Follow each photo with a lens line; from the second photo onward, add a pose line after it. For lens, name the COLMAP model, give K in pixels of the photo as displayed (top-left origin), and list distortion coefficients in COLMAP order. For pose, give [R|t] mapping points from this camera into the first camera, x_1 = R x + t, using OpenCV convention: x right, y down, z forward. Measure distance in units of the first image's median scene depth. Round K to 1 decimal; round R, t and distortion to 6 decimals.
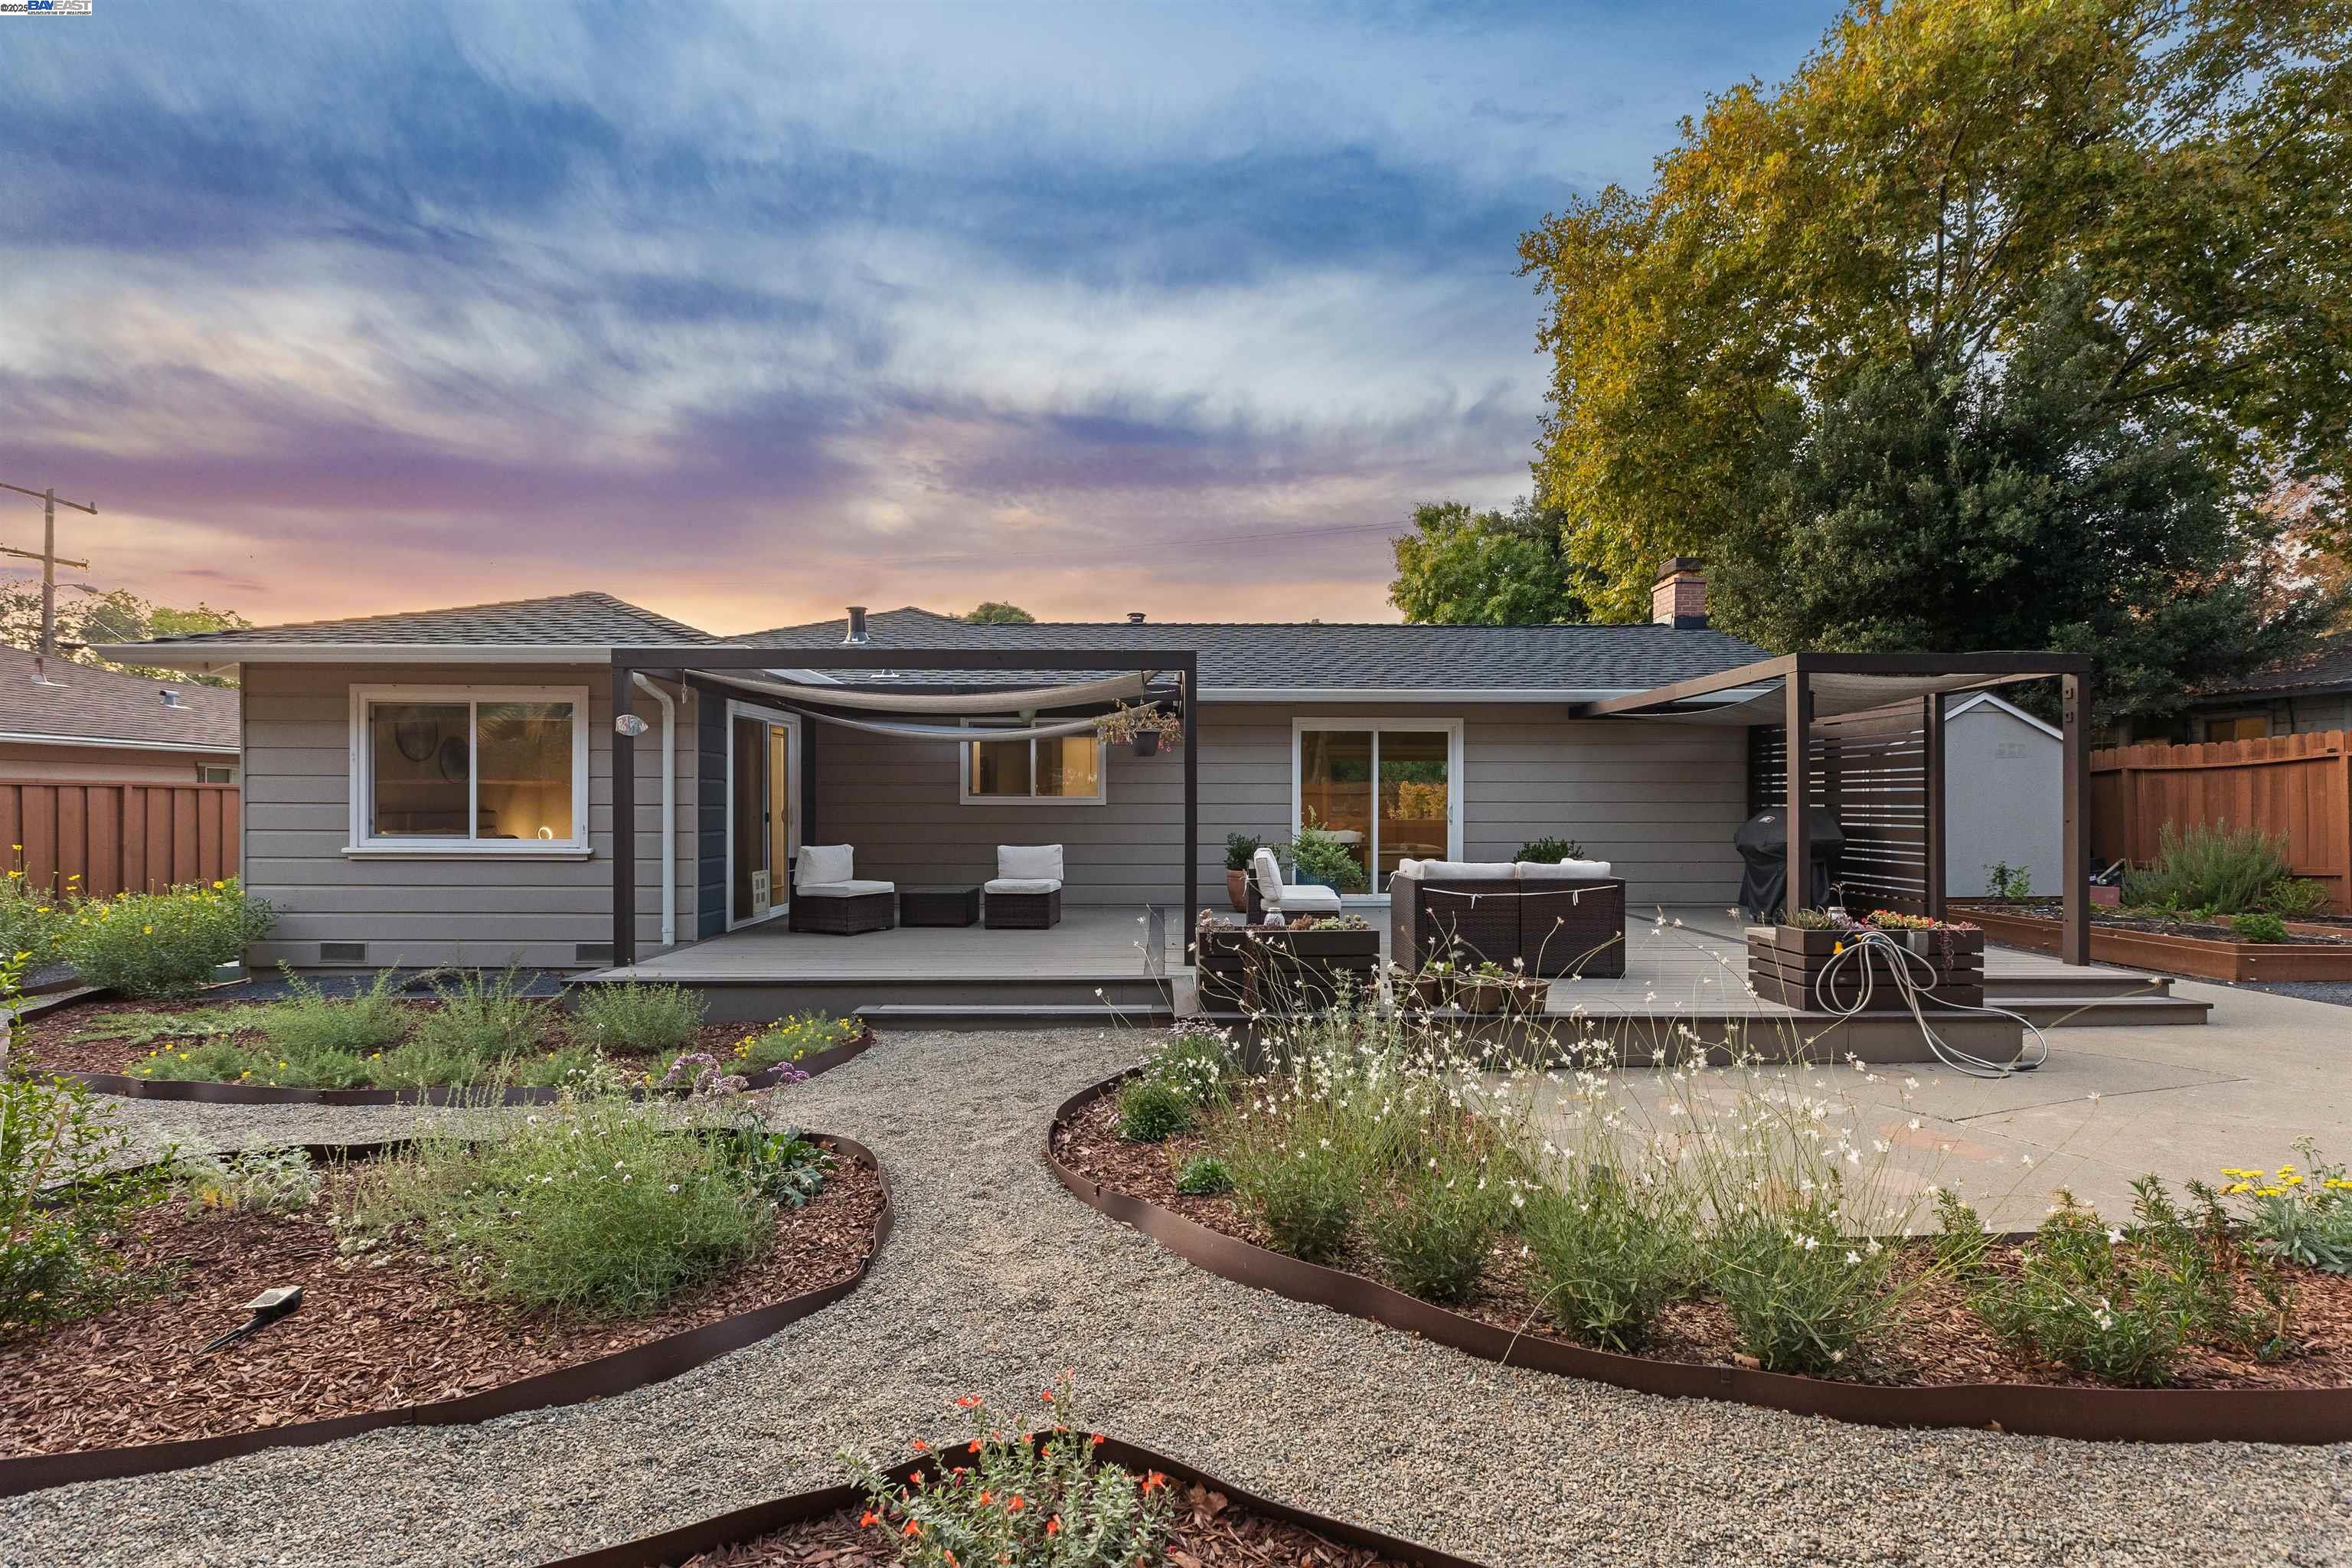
lens RADIAL K [[1069.6, 0, 1176.2], [0, 1069.6, 810.2], [0, 0, 1]] dist [0.004000, -0.000794]
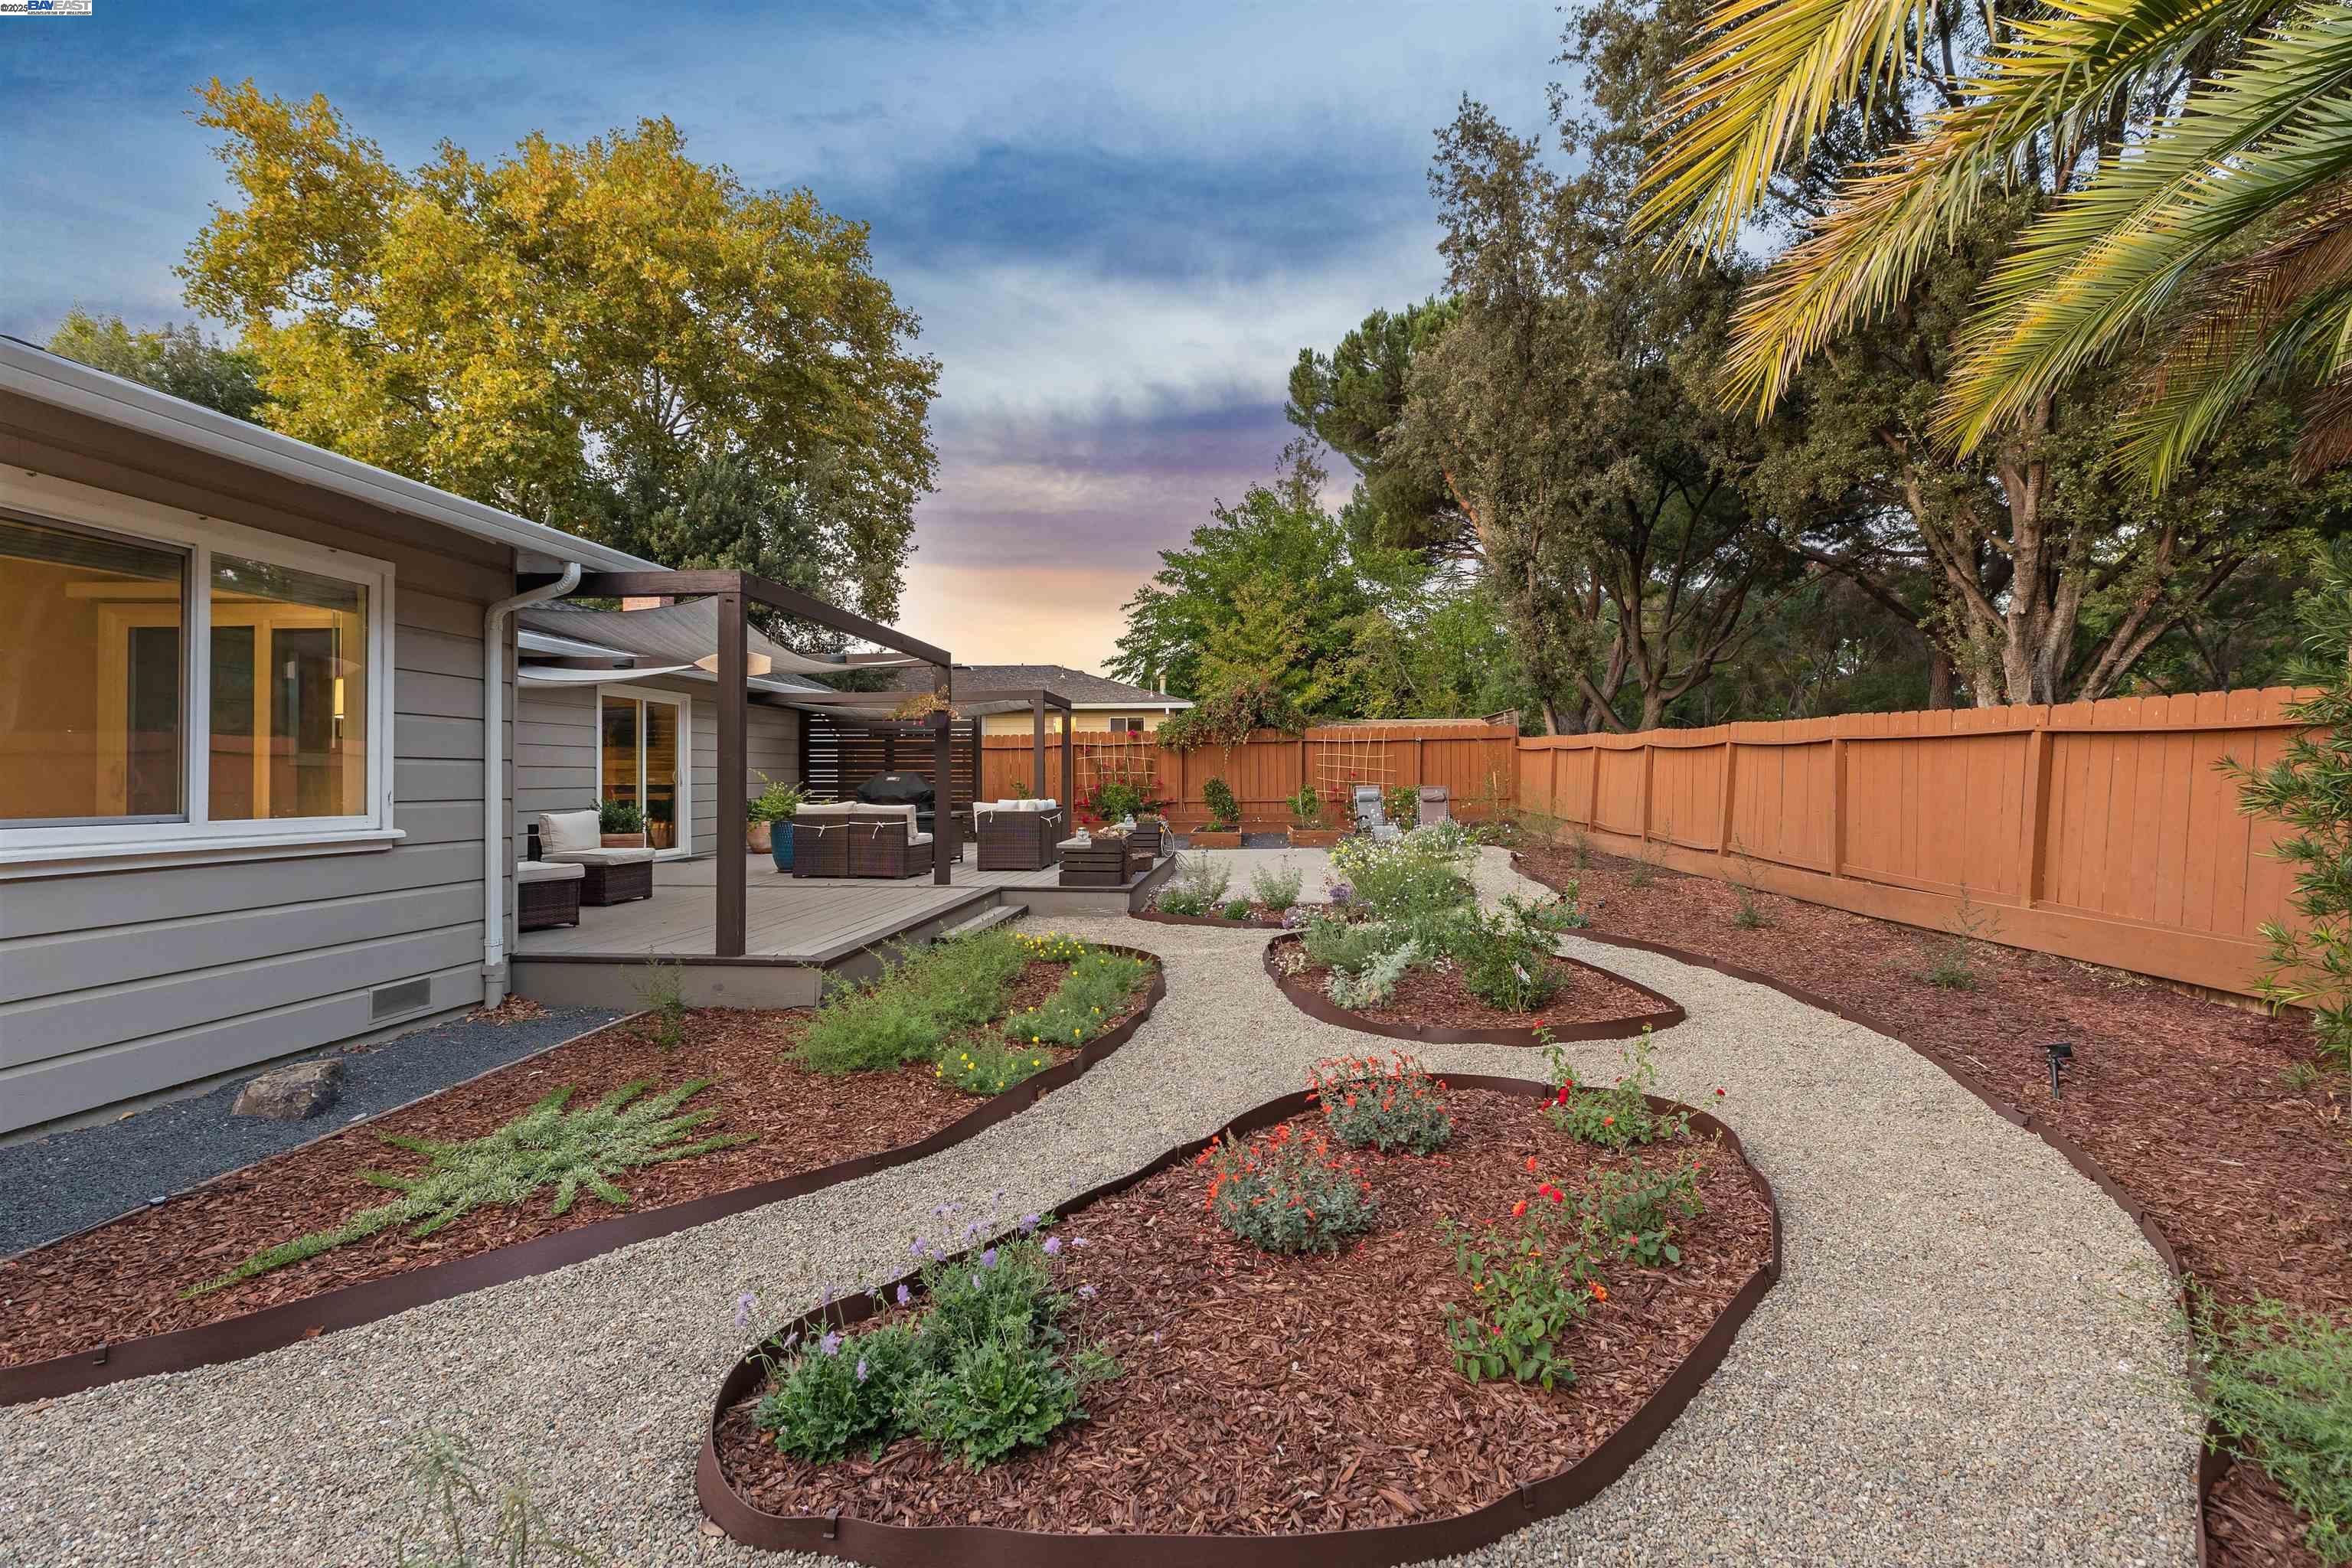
lens RADIAL K [[1055.2, 0, 1178.7], [0, 1055.2, 769.8], [0, 0, 1]] dist [0.003332, 0.000211]
pose [[0.096094, 0.005809, 0.995355, -0.903561], [0.007788, 0.999948, -0.006588, 0.007623], [-0.995342, 0.008385, 0.096044, 0.406015]]
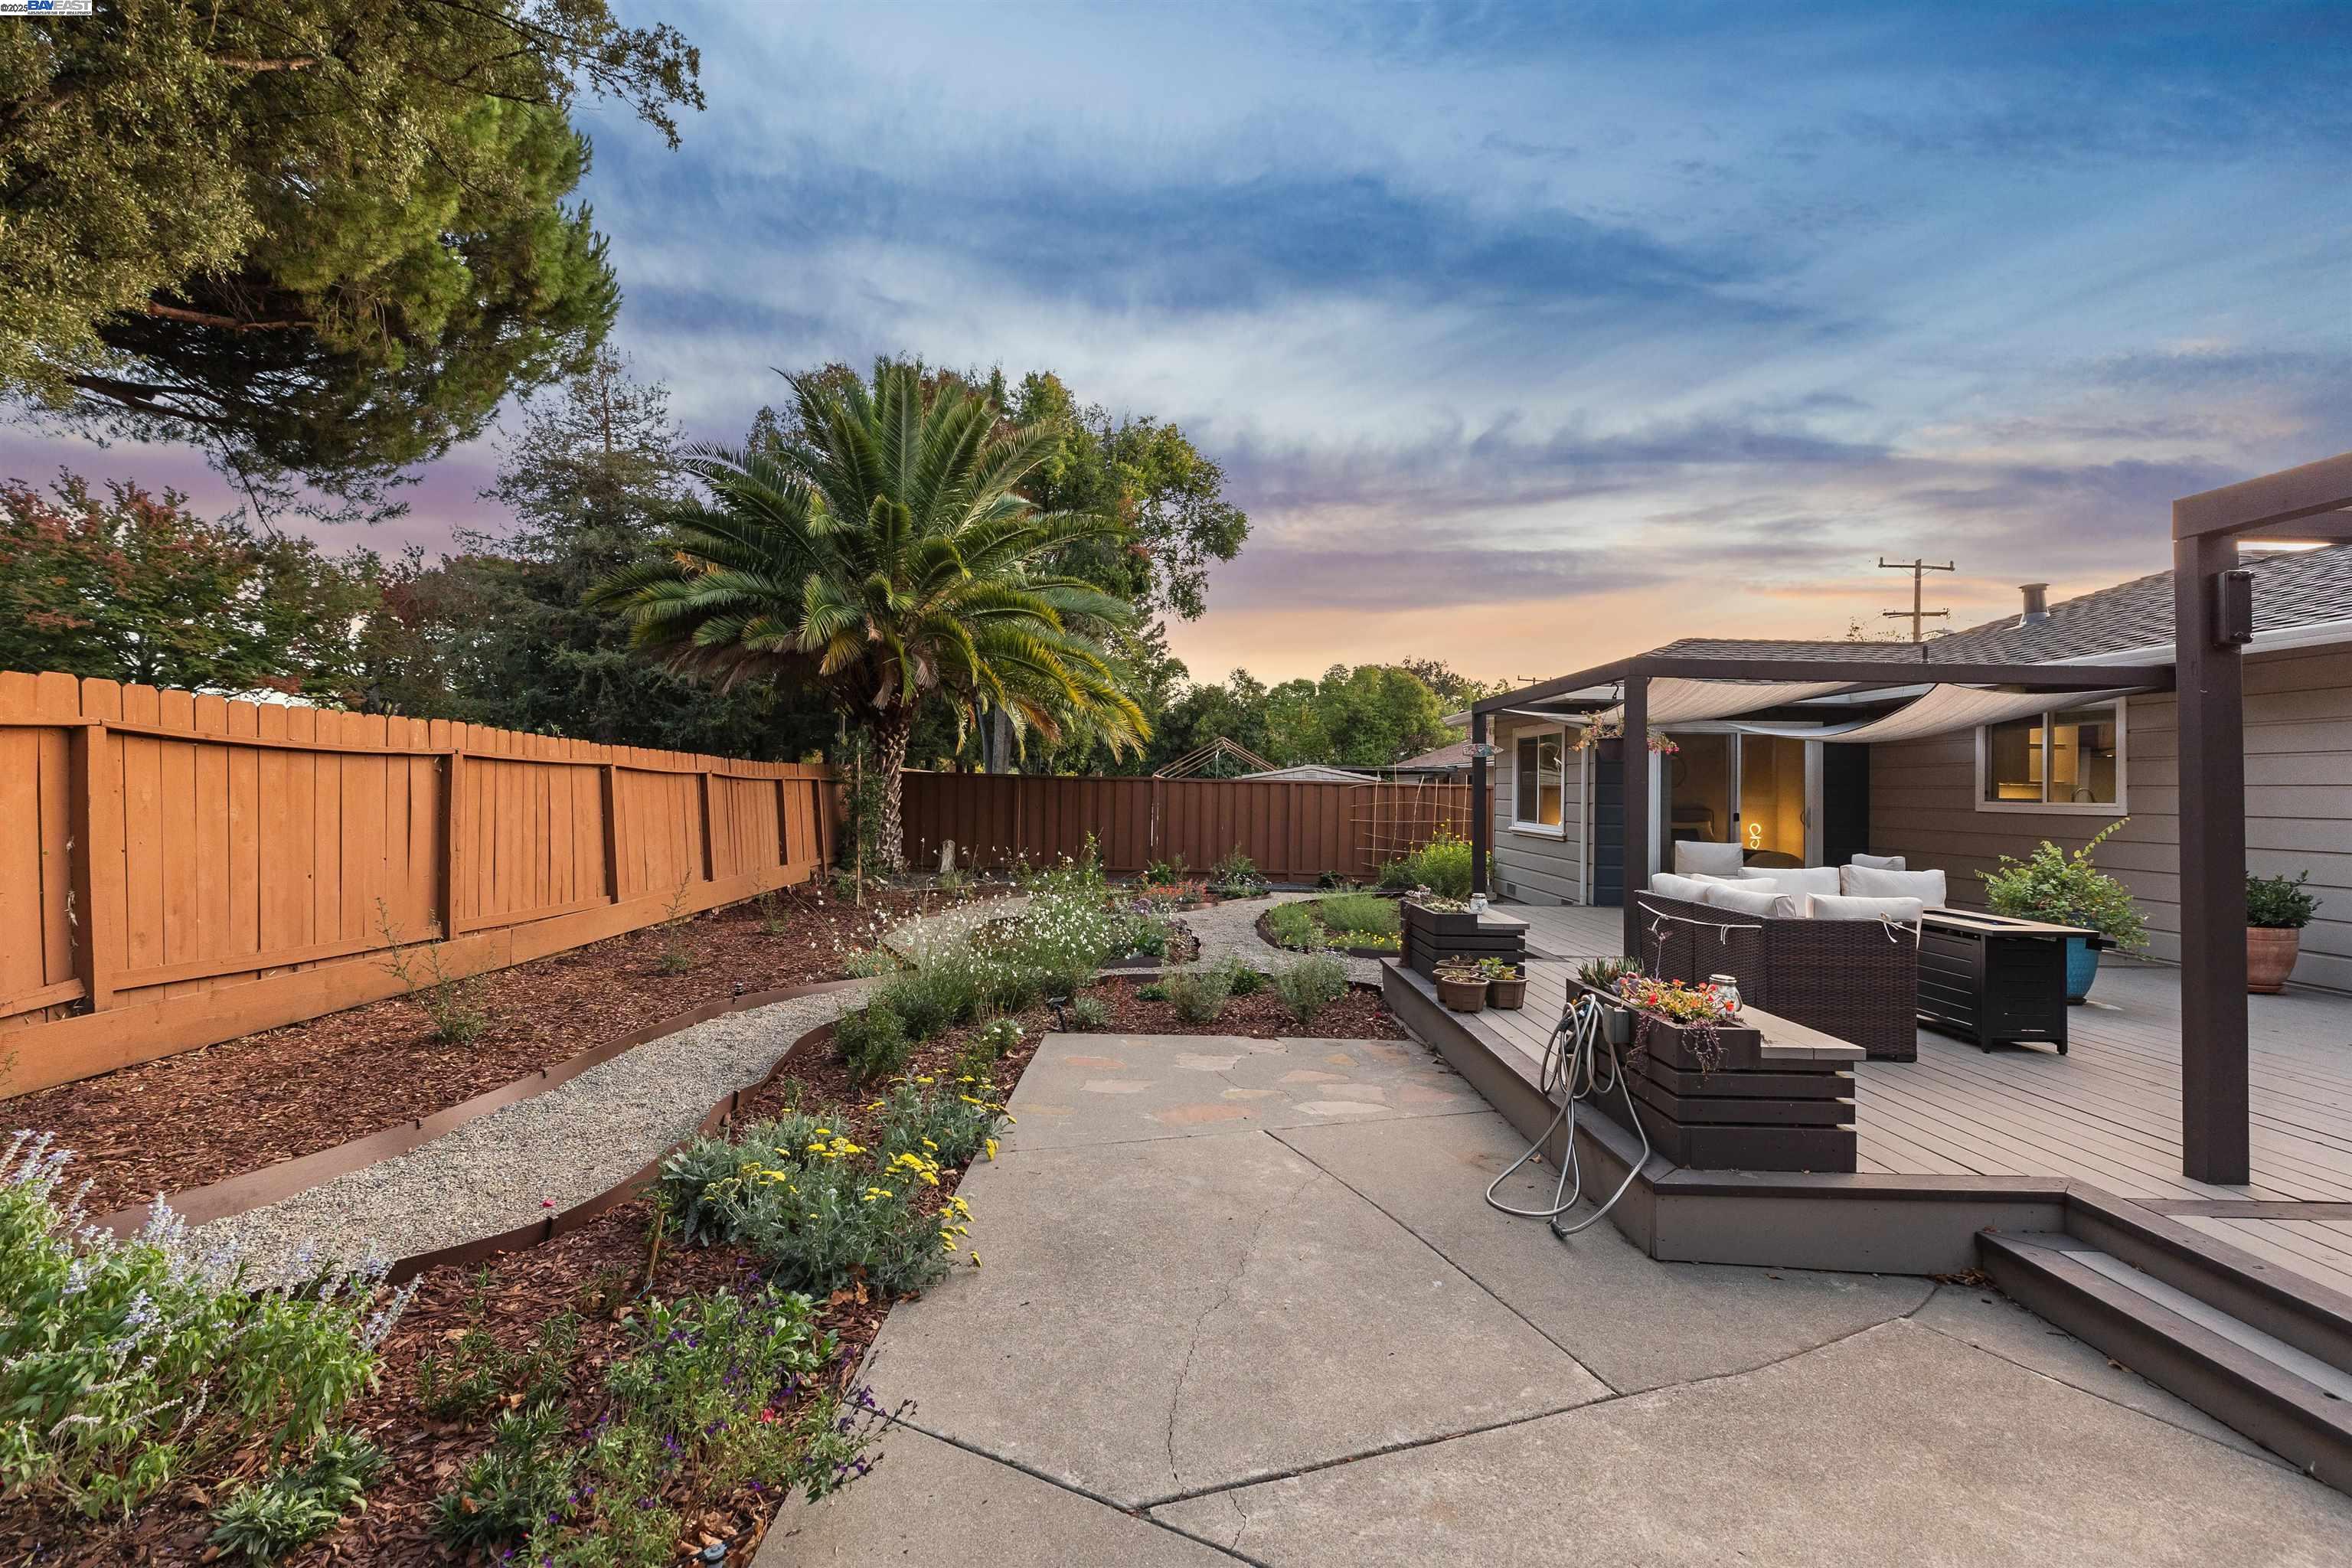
lens RADIAL K [[1079.6, 0, 1163.7], [0, 1079.6, 759.5], [0, 0, 1]] dist [0.001000, -0.000955]
pose [[-0.021839, -0.028497, -0.999355, 0.751291], [-0.024875, 0.999300, -0.027951, -0.006788], [0.999452, 0.024248, -0.022533, 0.403149]]
